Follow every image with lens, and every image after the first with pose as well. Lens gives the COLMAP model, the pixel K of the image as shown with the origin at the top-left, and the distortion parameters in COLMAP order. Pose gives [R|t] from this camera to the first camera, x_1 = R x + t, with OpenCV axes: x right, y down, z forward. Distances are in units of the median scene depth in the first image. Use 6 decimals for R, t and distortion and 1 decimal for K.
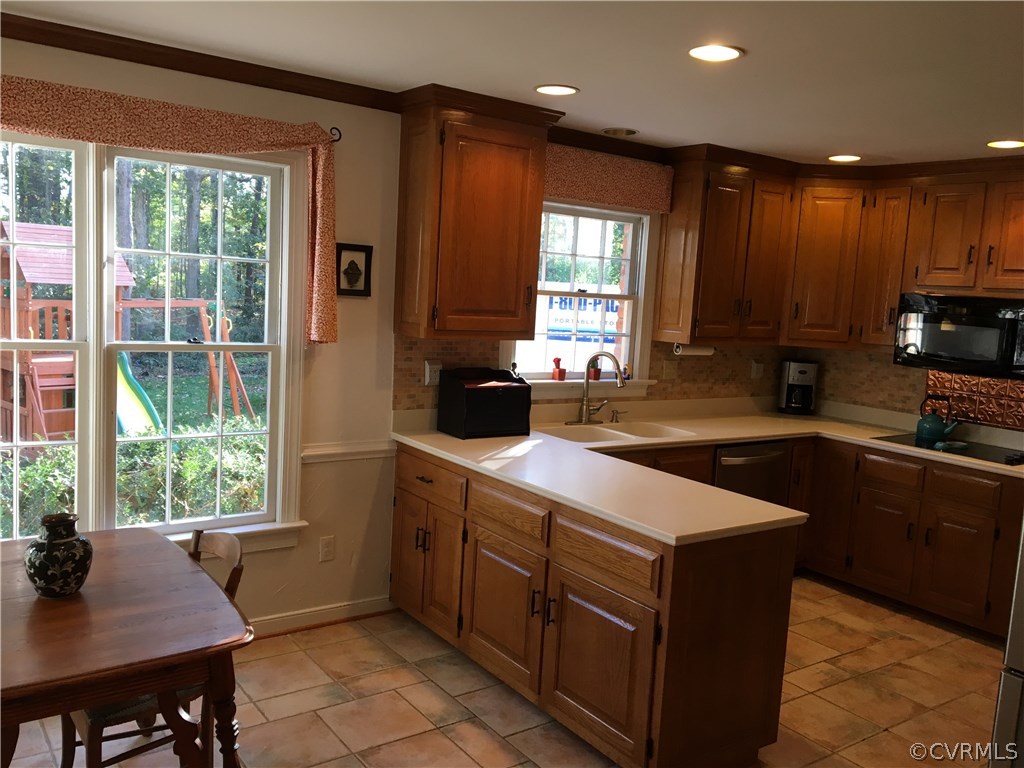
lens RADIAL K [[860.6, 0, 507.3], [0, 860.6, 385.8], [0, 0, 1]] dist [0.060714, -0.070606]
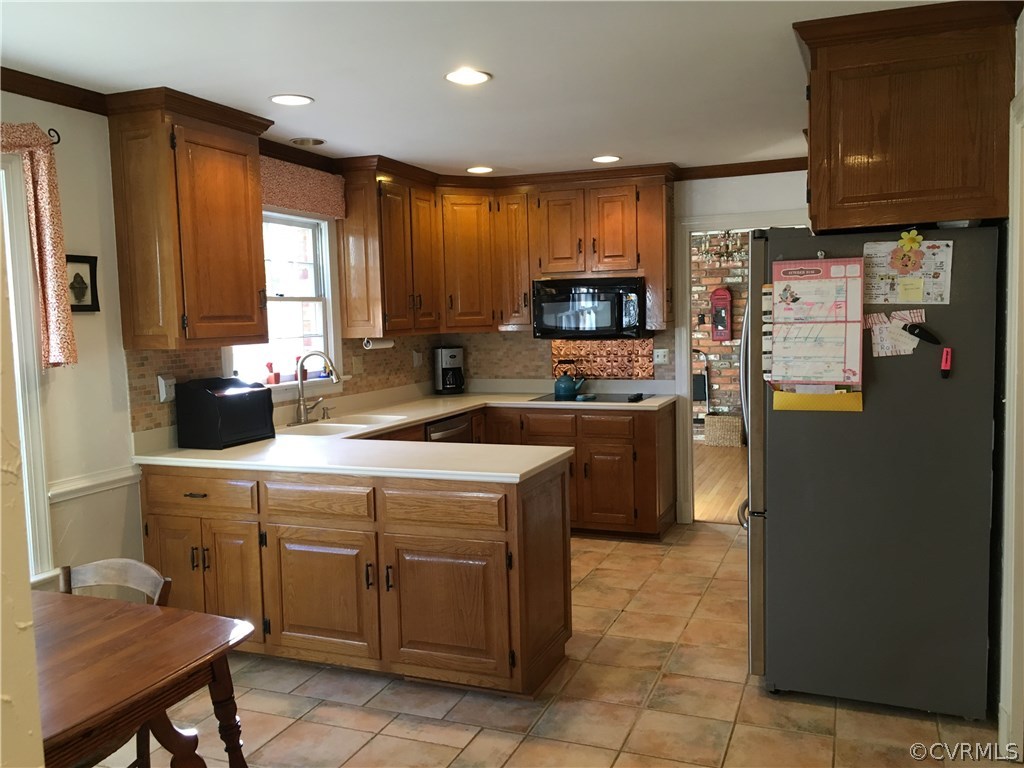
lens RADIAL K [[875.0, 0, 513.4], [0, 875.0, 385.1], [0, 0, 1]] dist [0.027671, -0.029054]
pose [[0.837504, -0.125839, 0.531744, -0.284568], [0.139200, 0.990149, 0.015082, 0.020518], [-0.528404, 0.061388, 0.846771, -0.021823]]
